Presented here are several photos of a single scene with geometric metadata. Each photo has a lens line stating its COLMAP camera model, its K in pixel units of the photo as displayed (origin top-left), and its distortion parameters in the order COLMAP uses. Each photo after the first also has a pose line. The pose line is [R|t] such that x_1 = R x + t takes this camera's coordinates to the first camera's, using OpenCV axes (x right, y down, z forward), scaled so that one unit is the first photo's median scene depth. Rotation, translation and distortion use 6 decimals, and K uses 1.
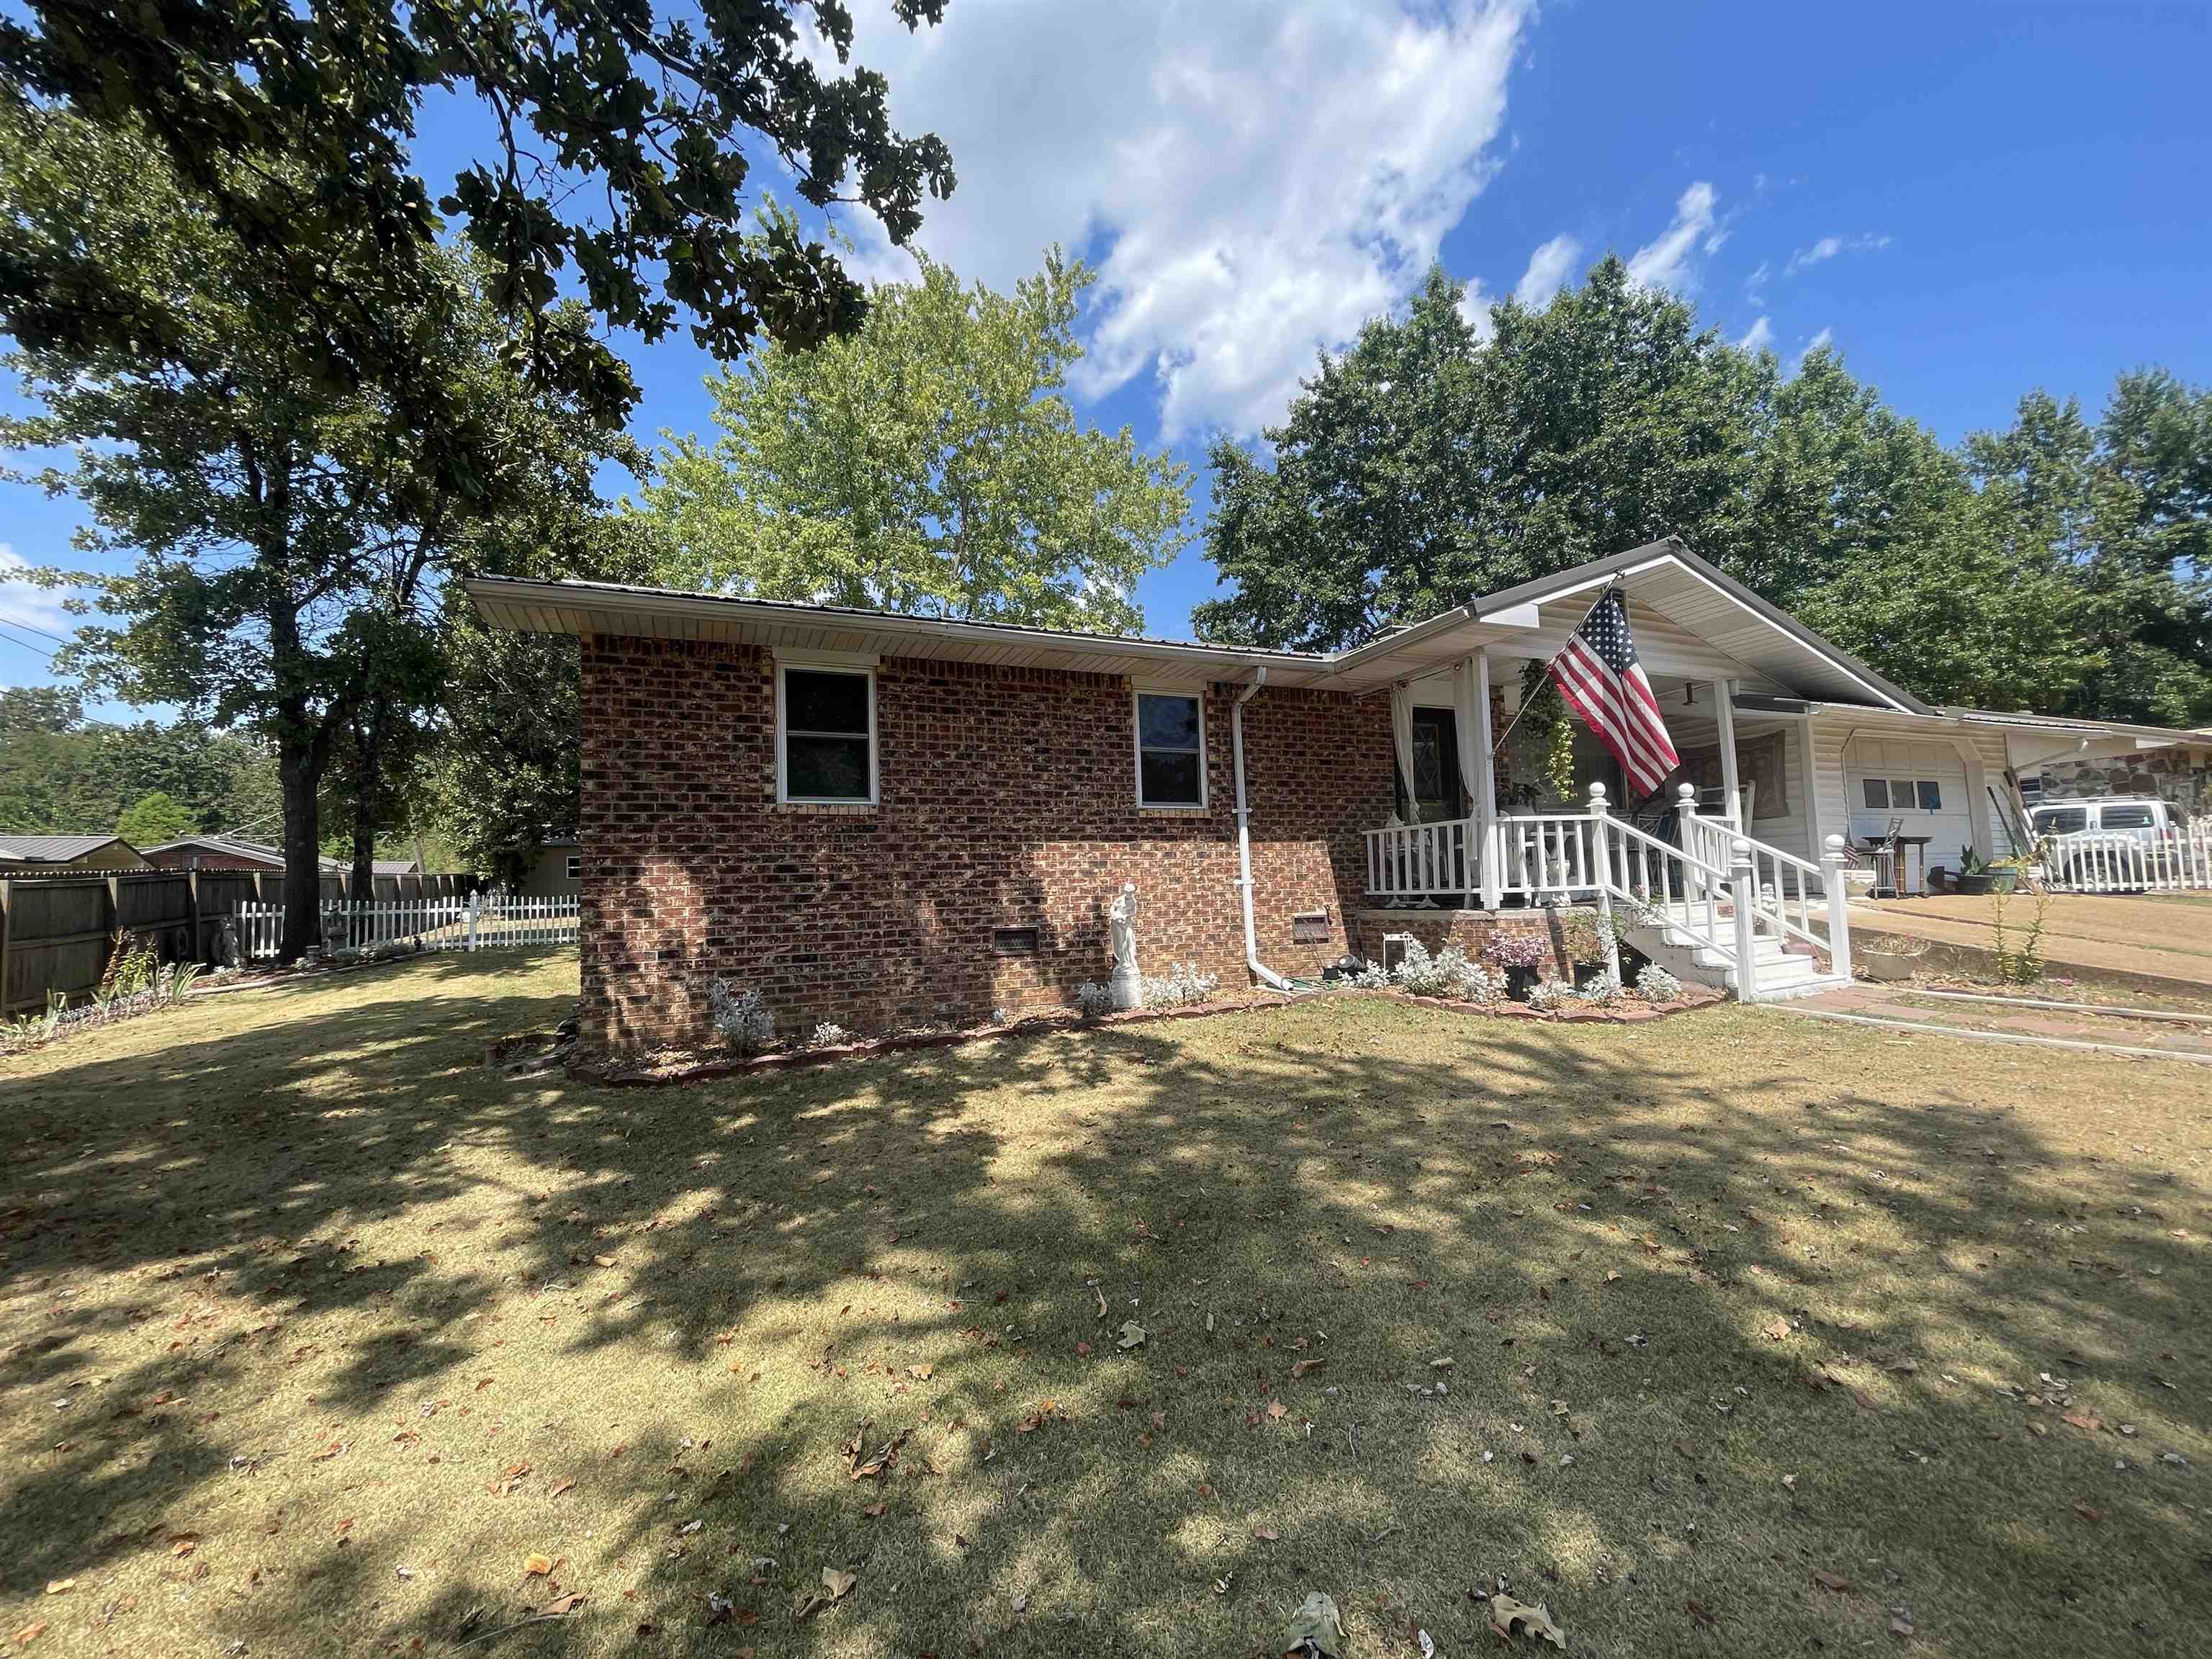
lens RADIAL K [[891.0, 0, 1089.2], [0, 891.0, 834.2], [0, 0, 1]] dist [0.001094, -0.003673]
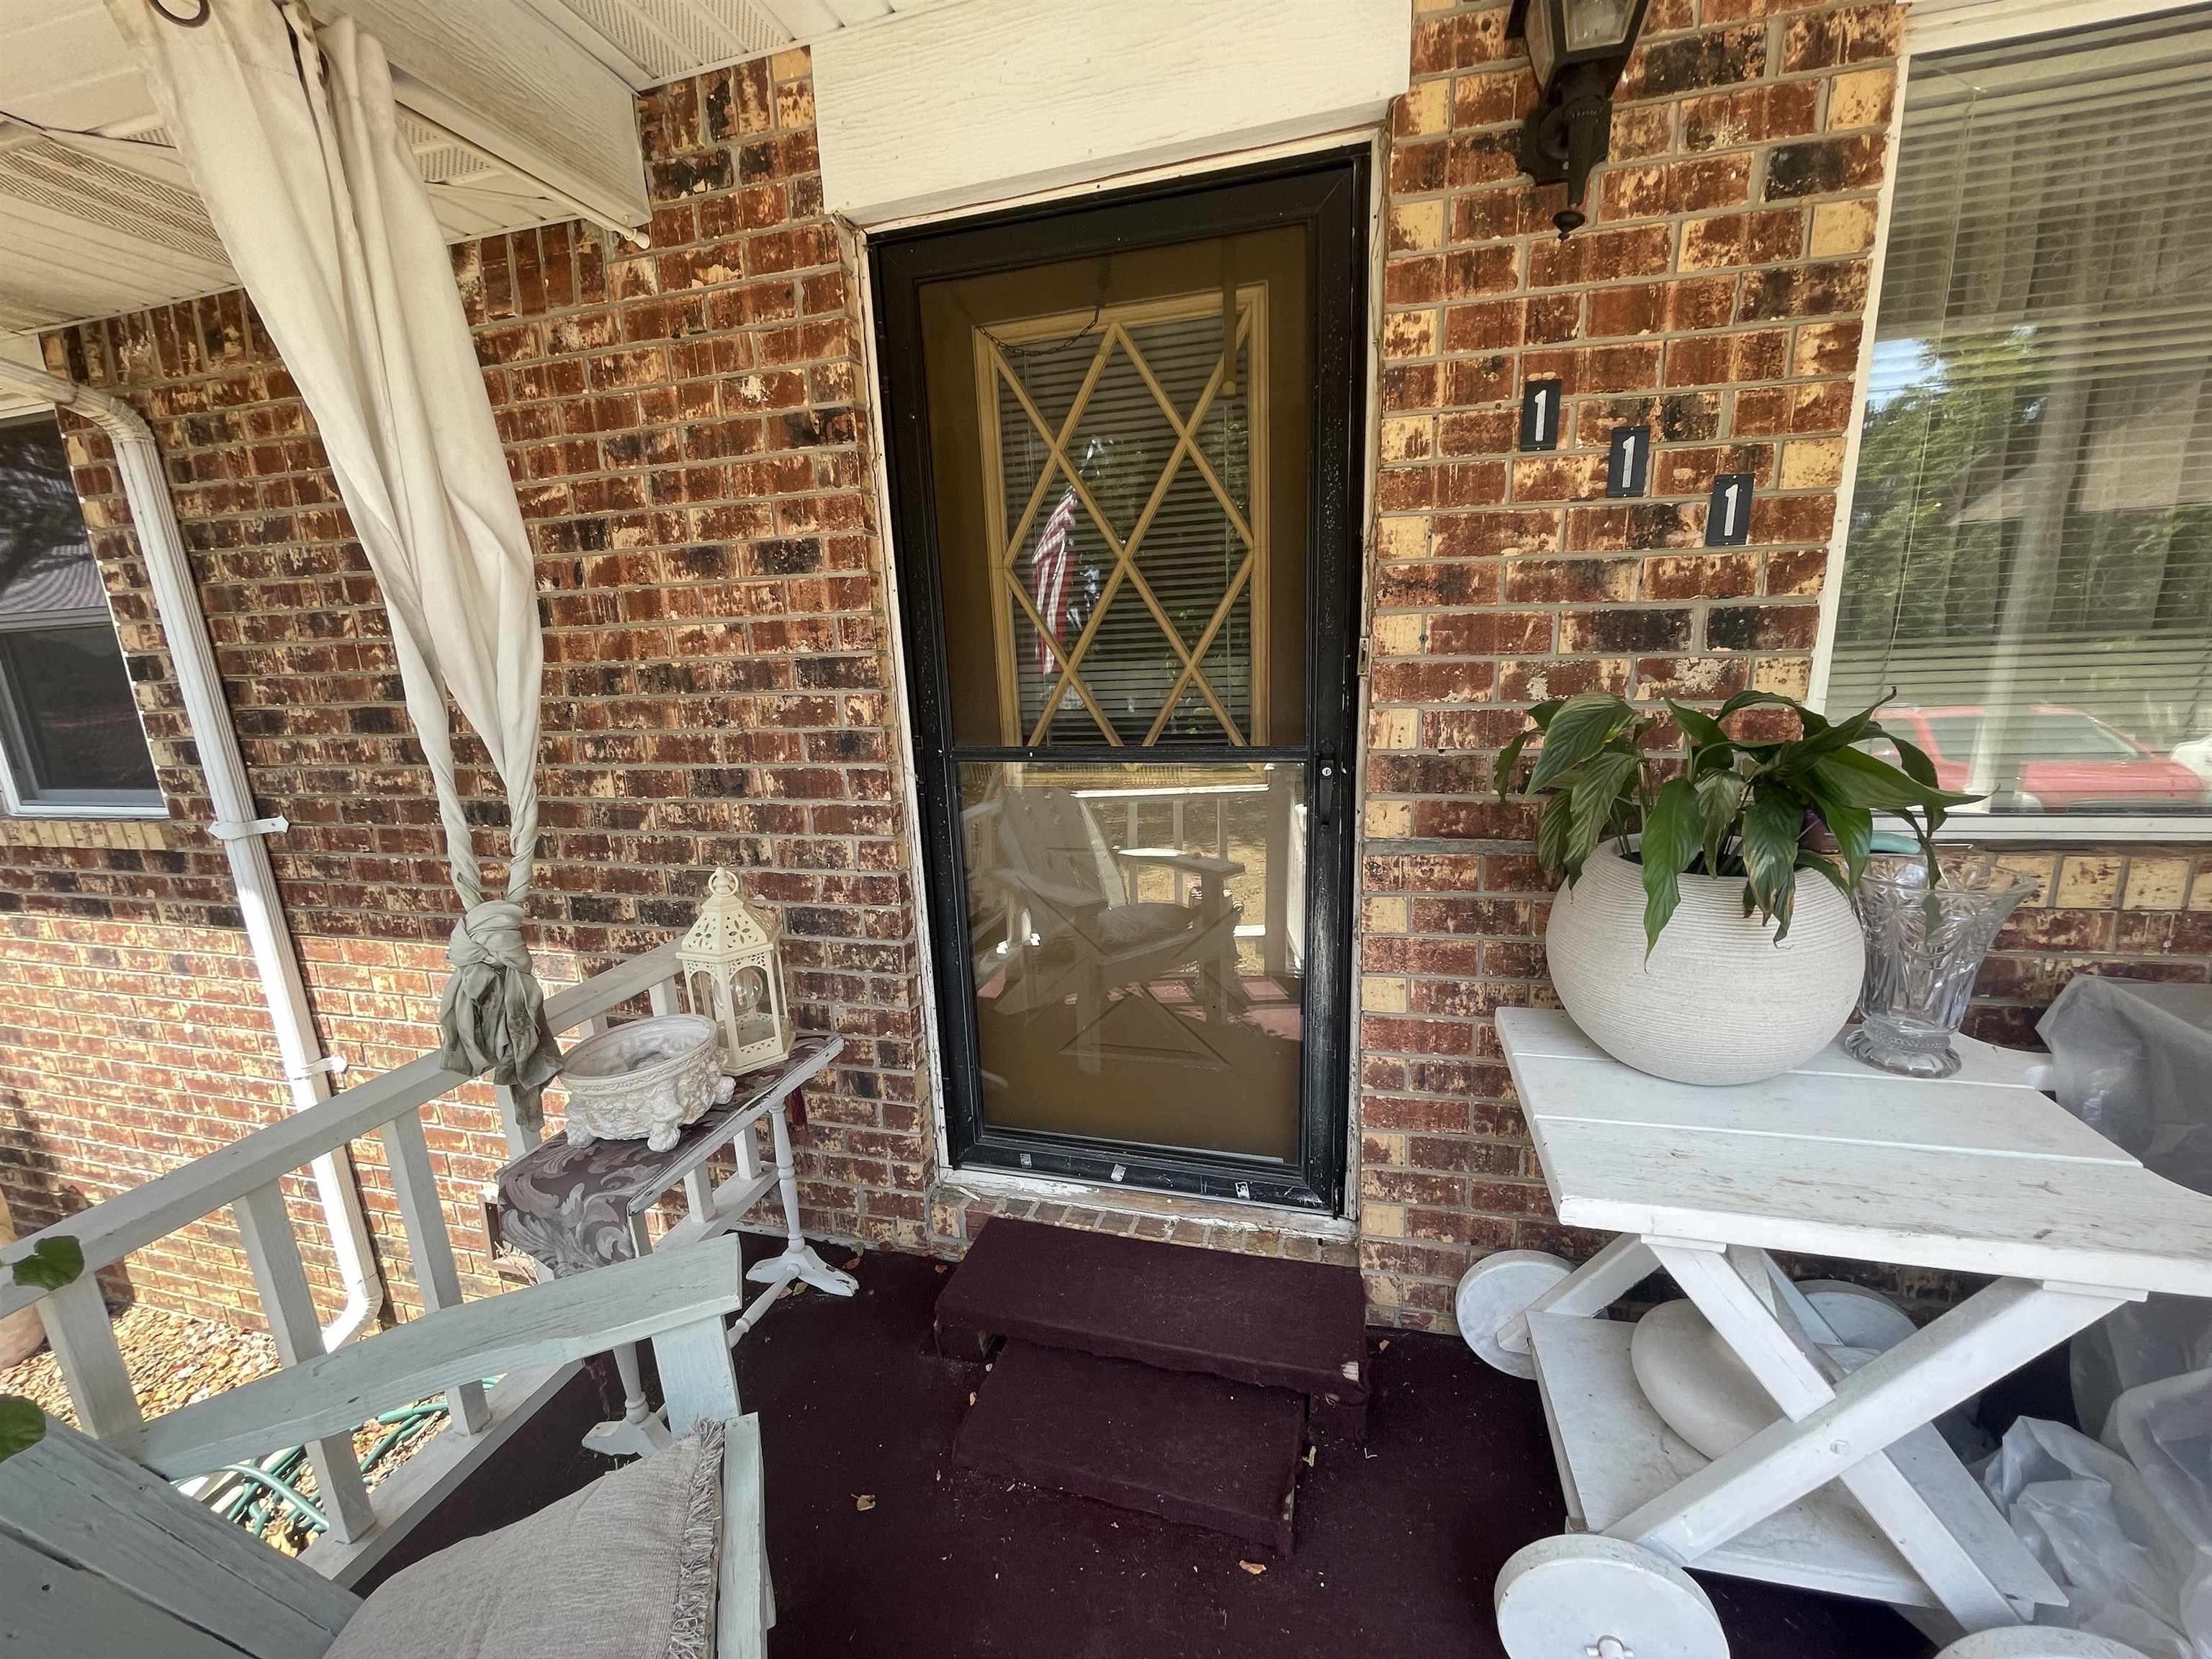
lens RADIAL K [[891.0, 0, 1106.0], [0, 891.0, 839.4], [0, 0, 1]] dist [0.001094, -0.003673]
pose [[0.794214, 0.125004, -0.594642, 0.553222], [0.057968, 0.958561, 0.278929, -0.085118], [0.604867, -0.255999, 0.754056, 0.960680]]
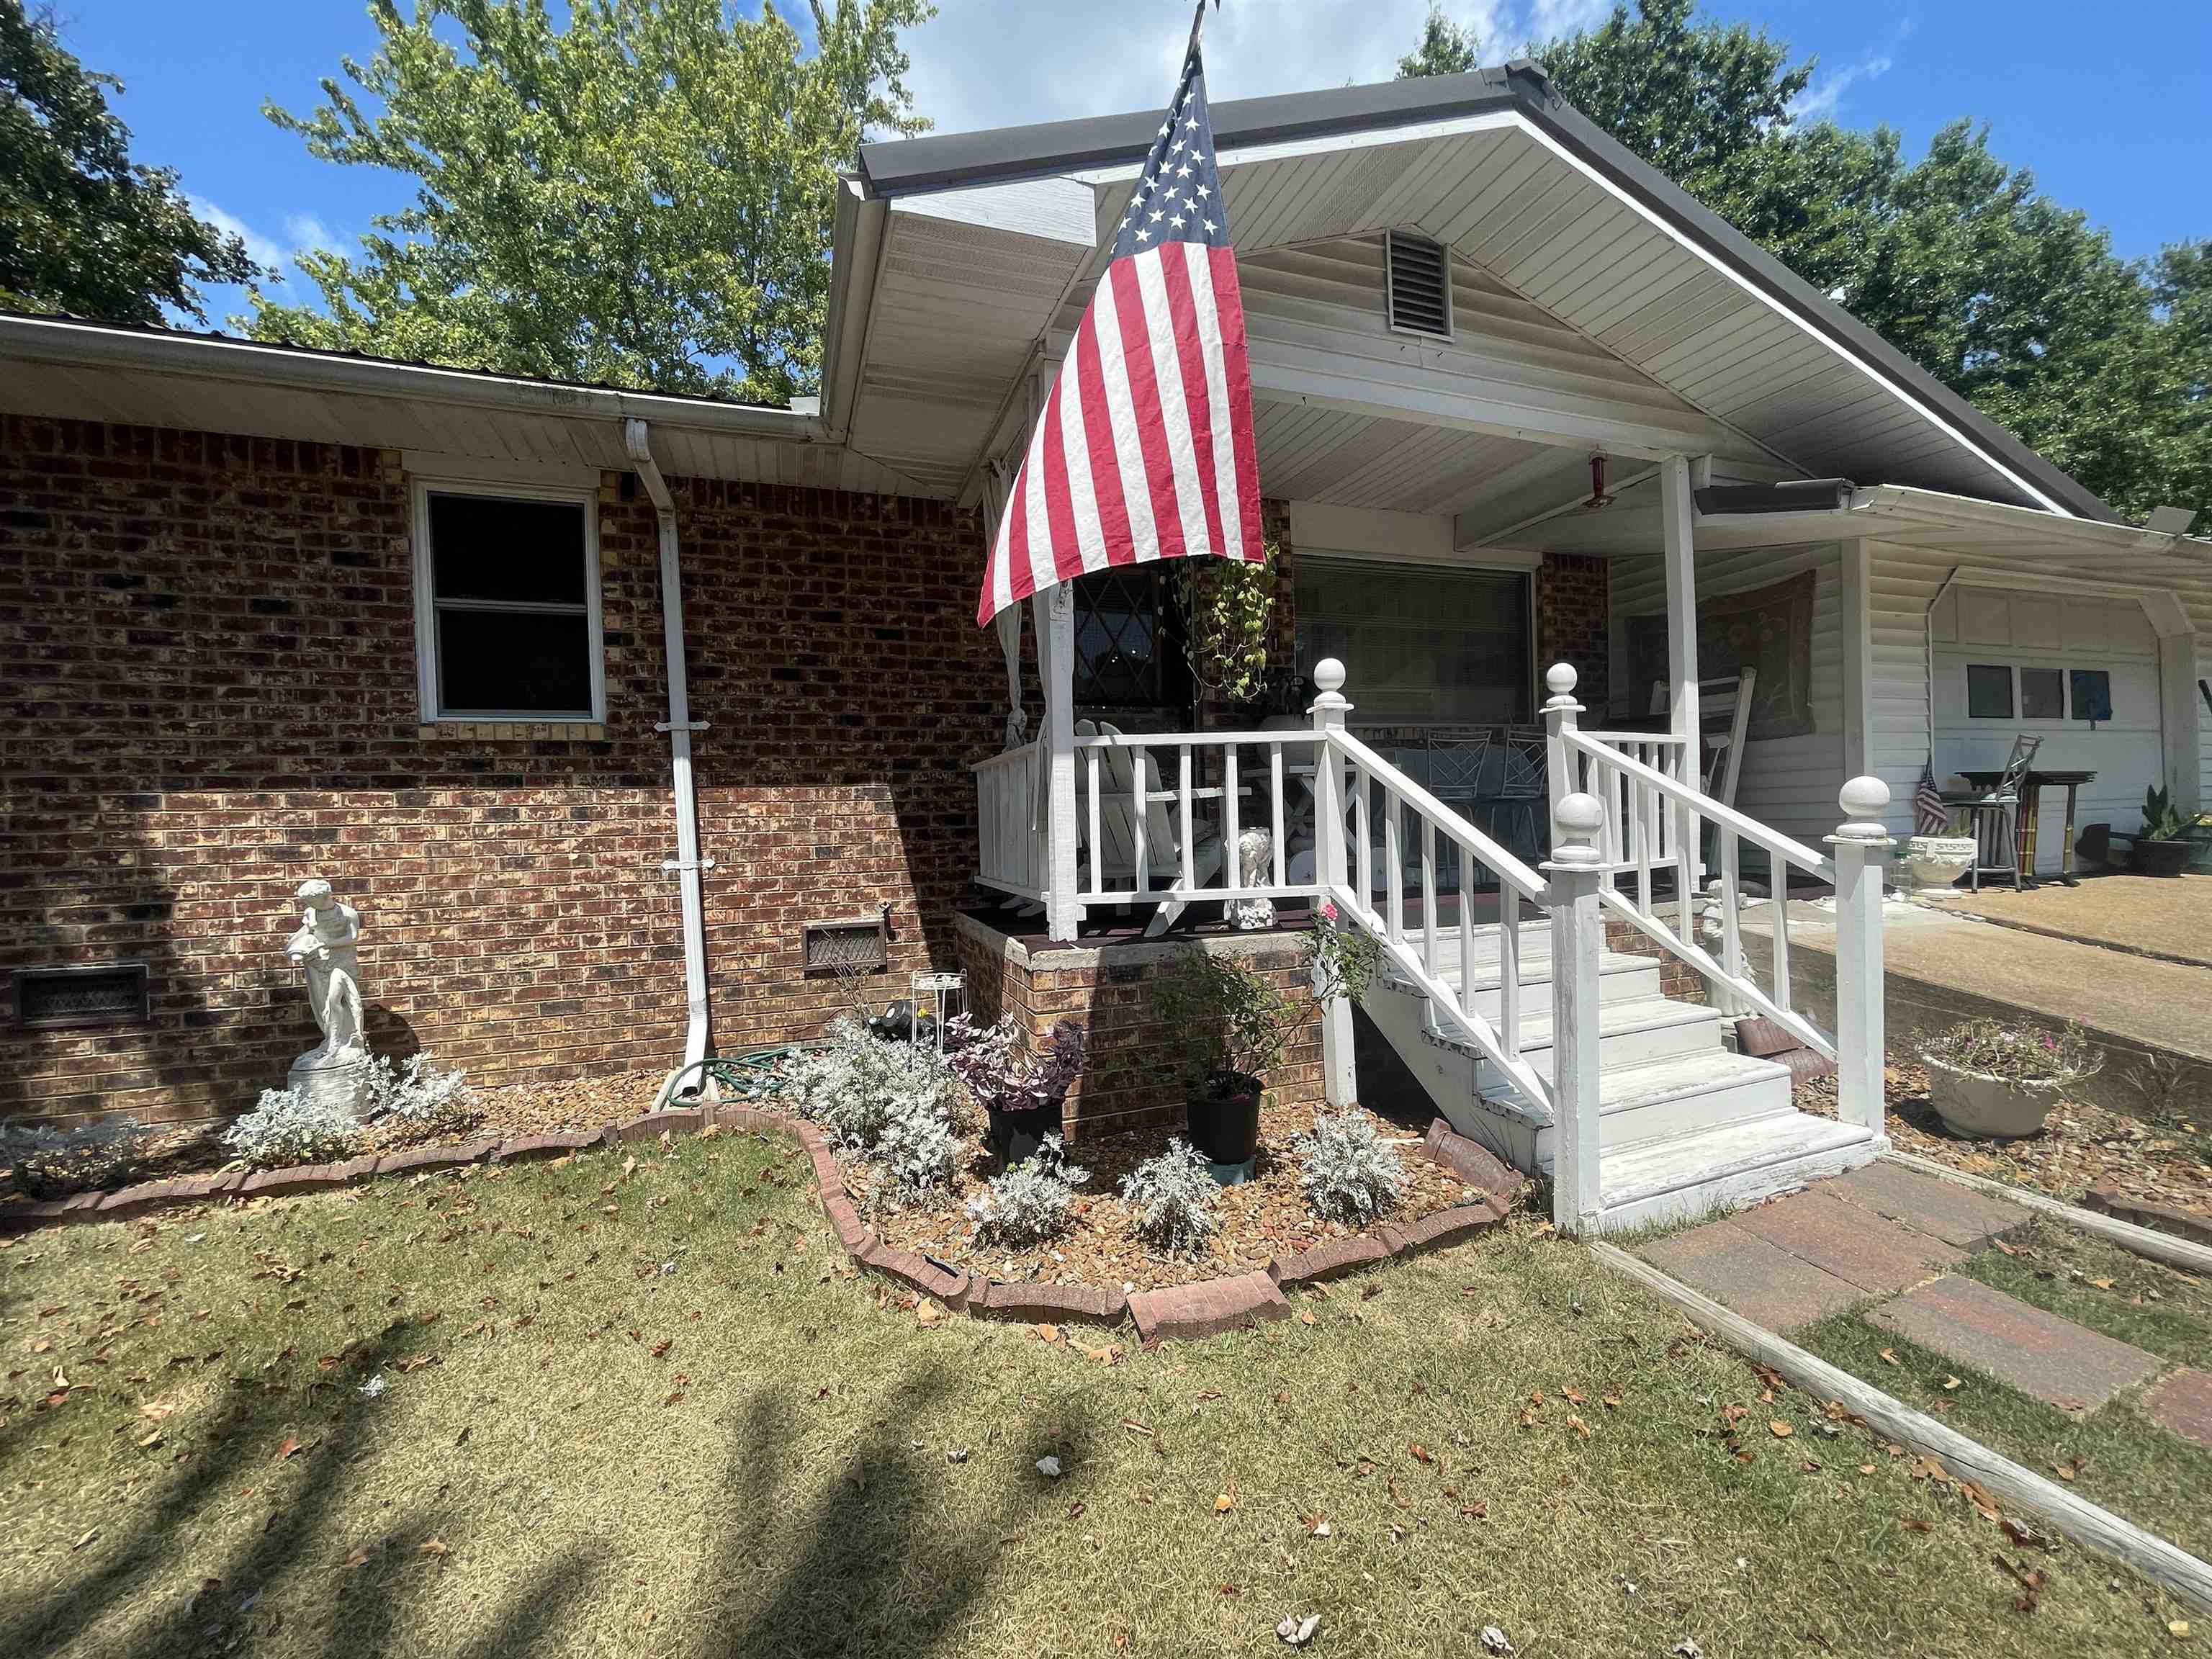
lens RADIAL K [[891.0, 0, 1102.8], [0, 891.0, 828.2], [0, 0, 1]] dist [0.001094, -0.003673]
pose [[0.998169, 0.002220, -0.060453, 0.449088], [0.002604, 0.996824, 0.079595, -0.008117], [0.060437, -0.079607, 0.994993, 0.501812]]
